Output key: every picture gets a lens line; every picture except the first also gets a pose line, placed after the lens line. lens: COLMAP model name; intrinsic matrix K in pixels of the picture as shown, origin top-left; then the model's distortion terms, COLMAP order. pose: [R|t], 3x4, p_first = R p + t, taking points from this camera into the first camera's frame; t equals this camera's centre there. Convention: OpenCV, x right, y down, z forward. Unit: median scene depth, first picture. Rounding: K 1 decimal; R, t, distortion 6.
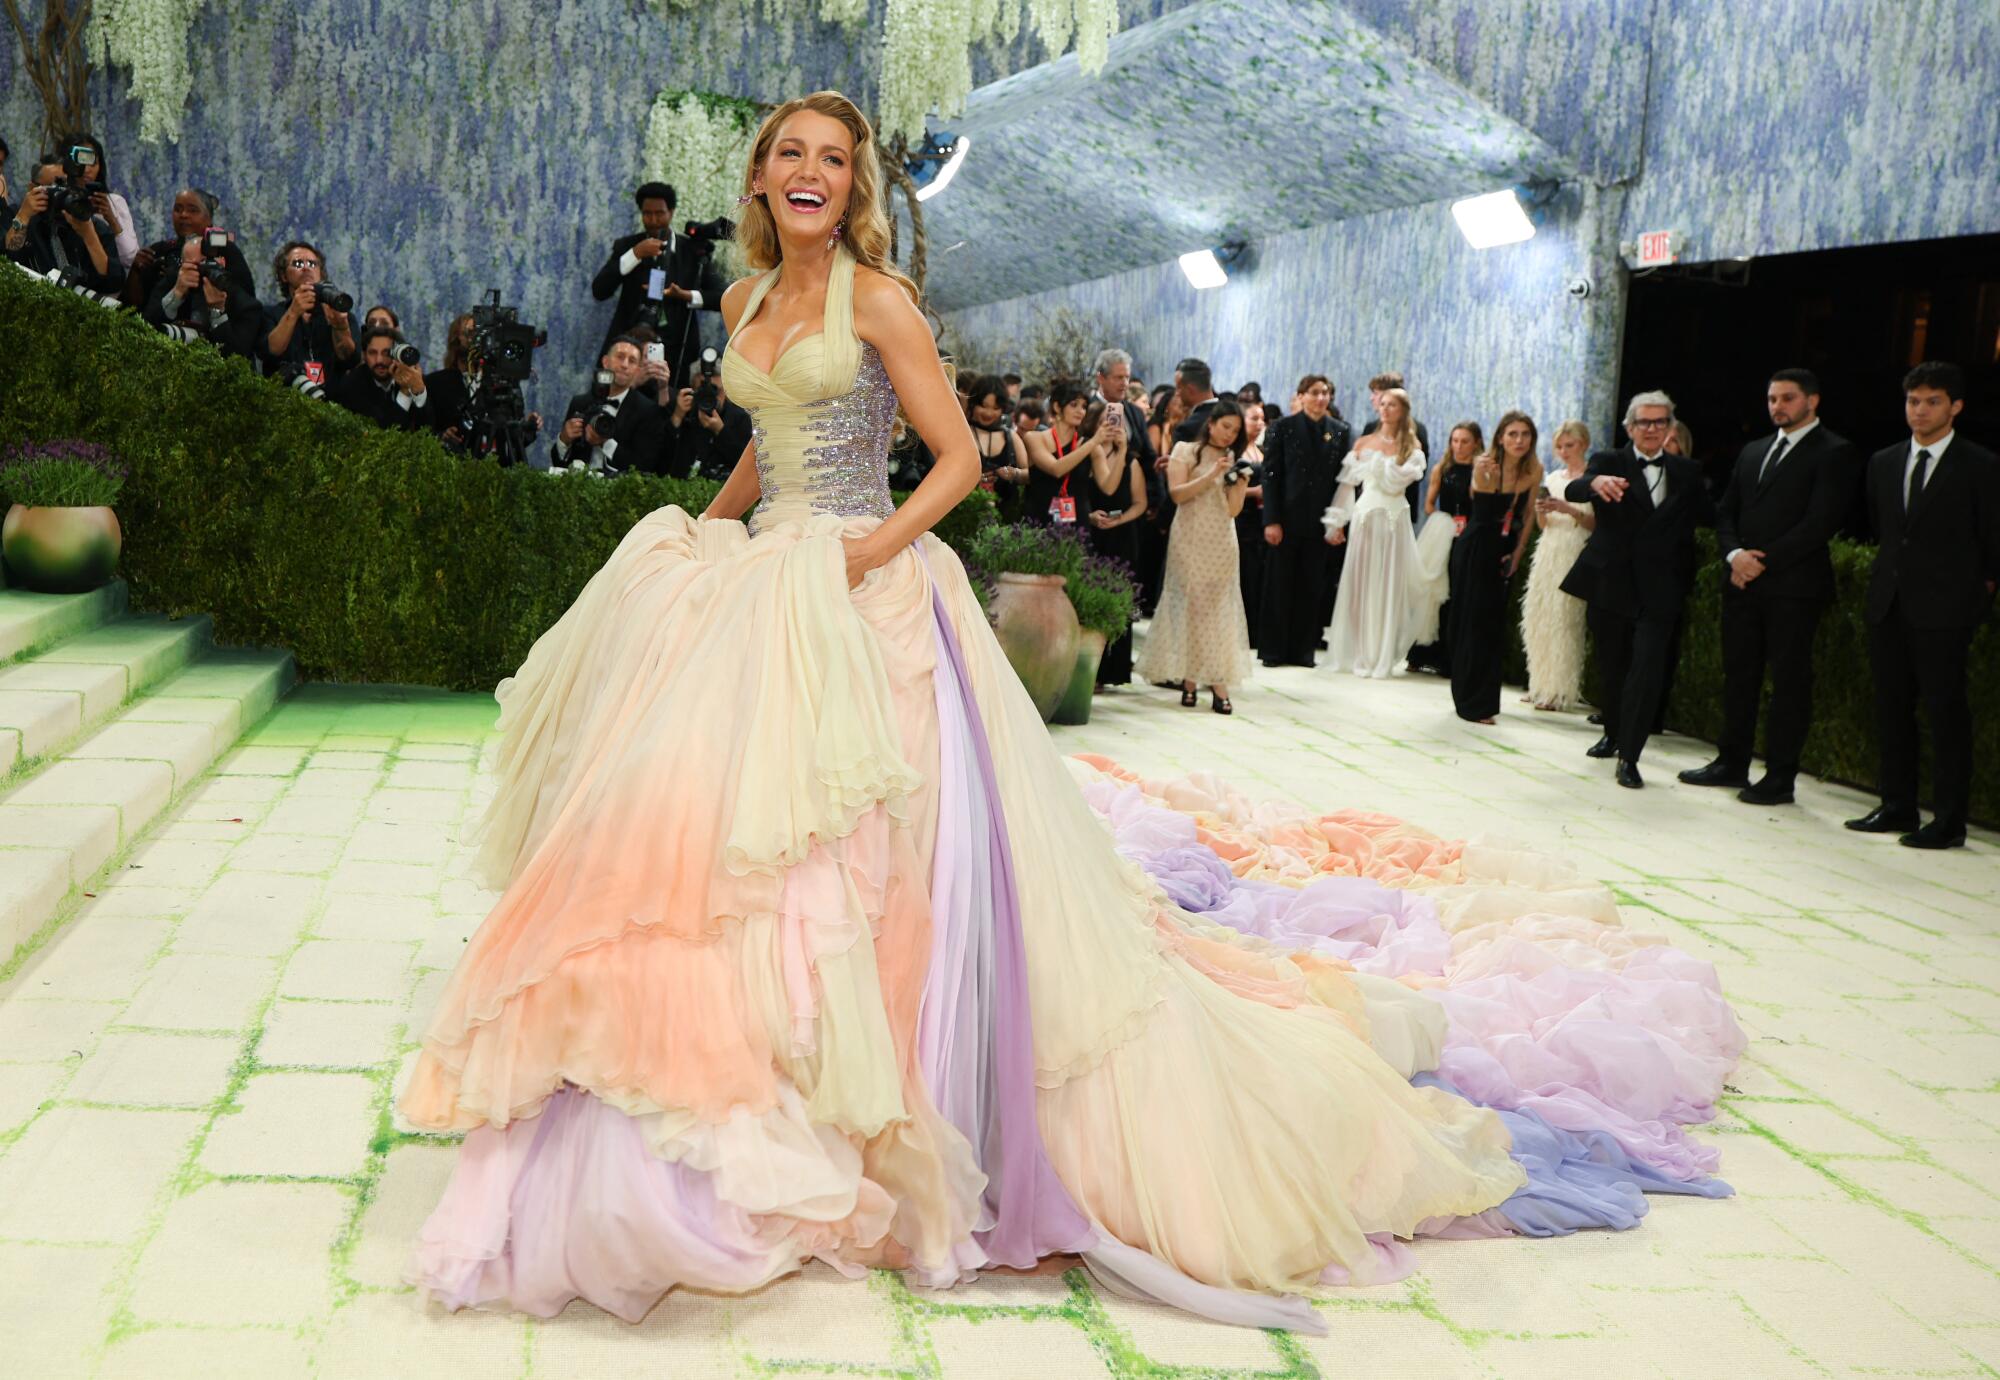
lens RADIAL K [[1544.9, 0, 827.0], [0, 1544.9, 675.4], [0, 0, 1]] dist [-0.013404, -0.008278]
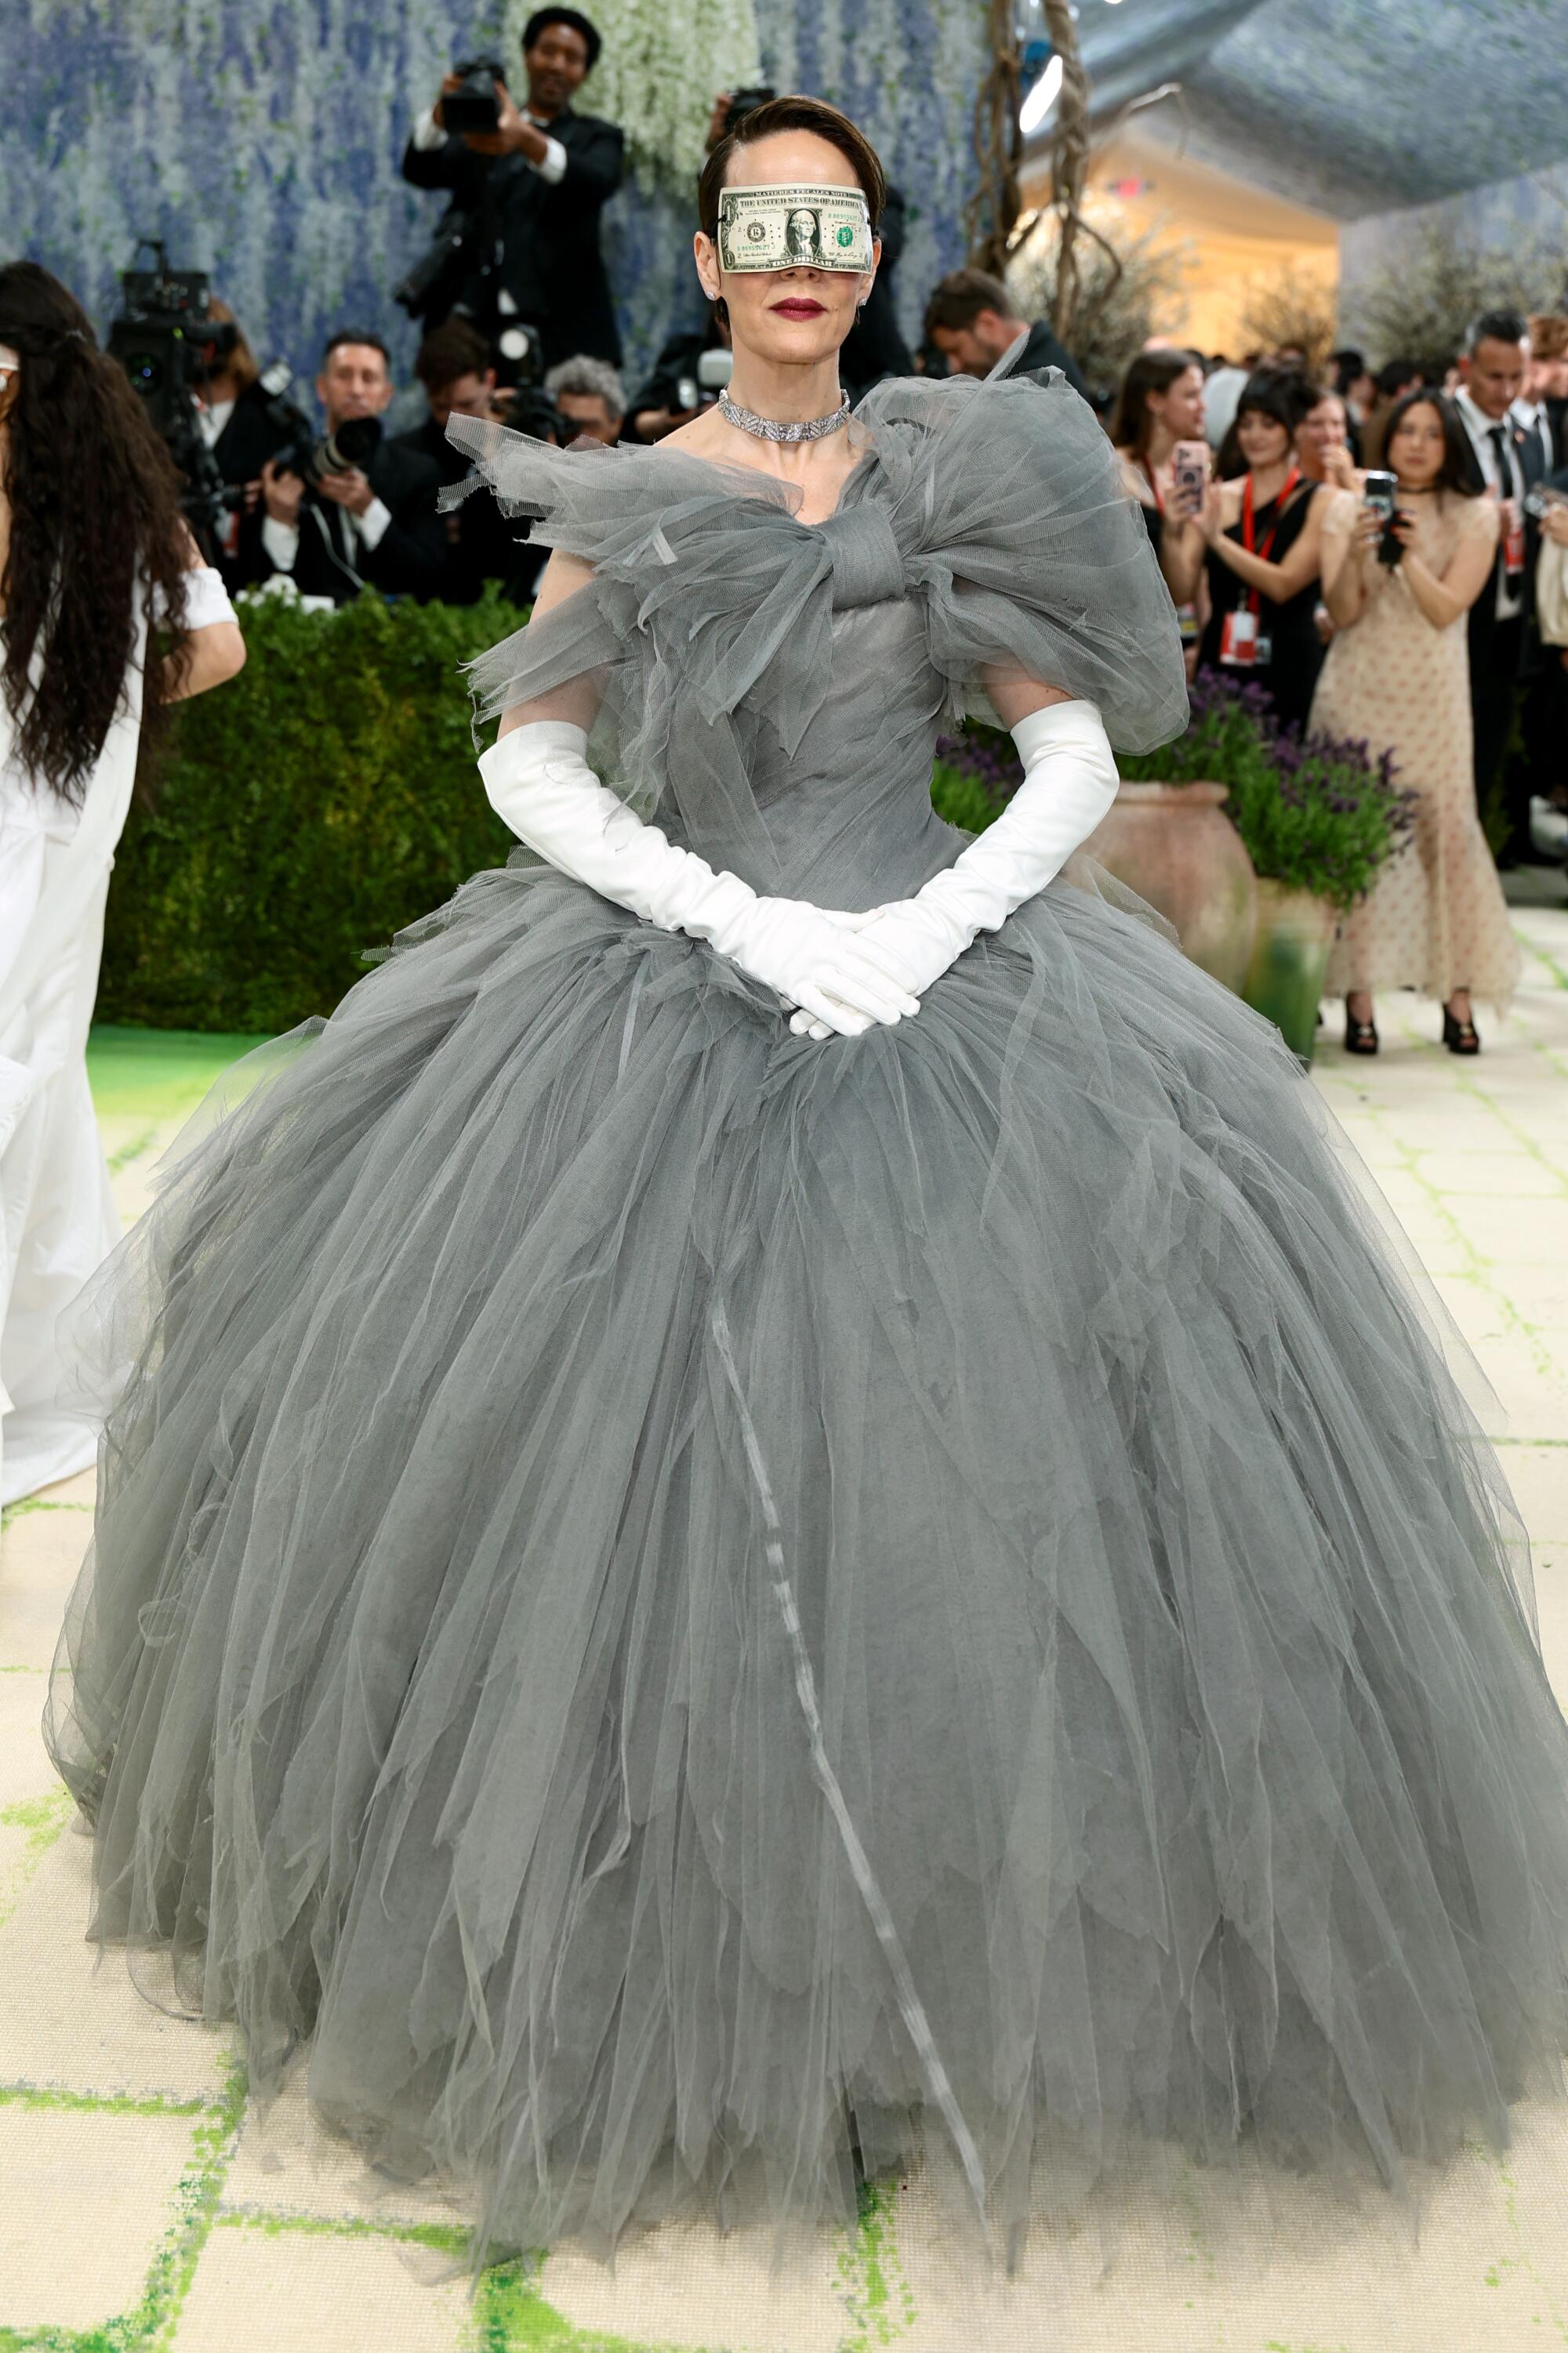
lens RADIAL K [[3042.3, 0, 776.3], [0, 3042.3, 1095.8], [0, 0, 1]] dist [-0.009863, 0.006881]
pose [[0.986405, -0.003822, -0.164289, 0.126822], [0.012203, 0.998673, 0.050031, -0.011142], [0.163880, -0.051356, 0.985143, 0.015630]]
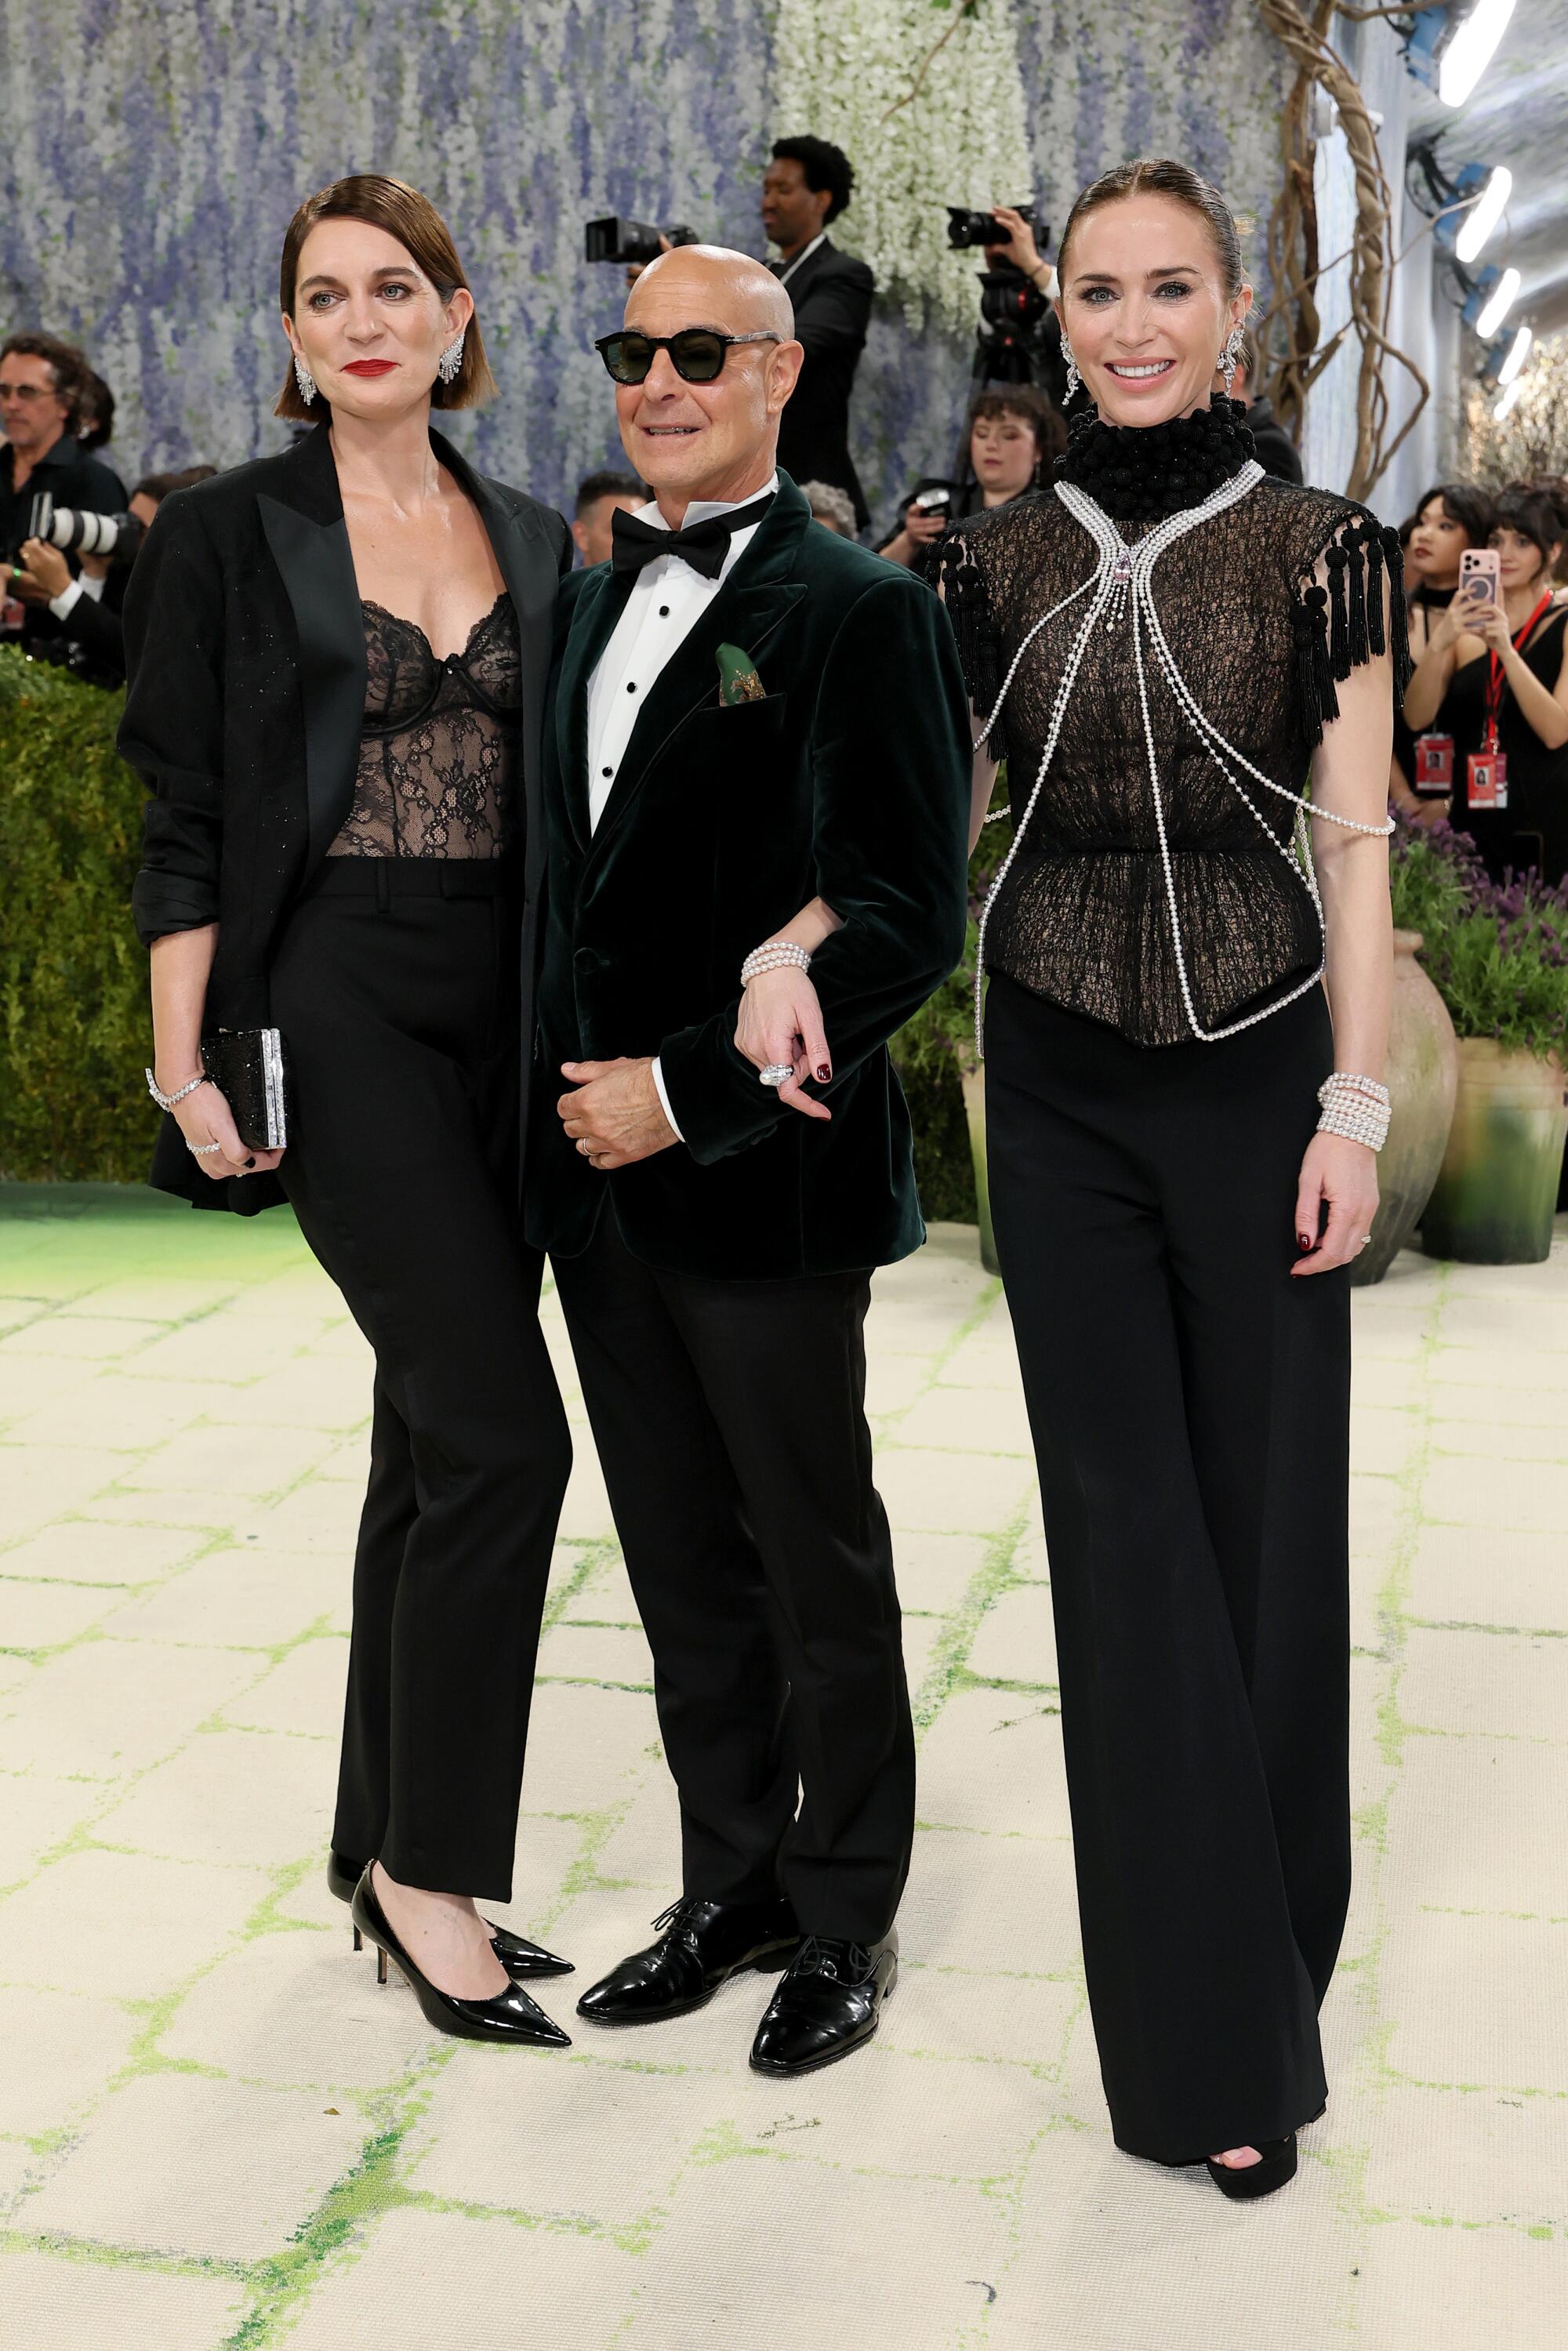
lens RADIAL K [[3295.6, 0, 753.6], [0, 3295.6, 1151.7], [0, 0, 1]] dist [0.002355, -0.040964]
pose [[0.939857, -0.011363, -0.341380, 0.219333], [0.008873, 0.999921, -0.008854, 0.004456], [0.341454, 0.005292, 0.939884, 0.034378]]
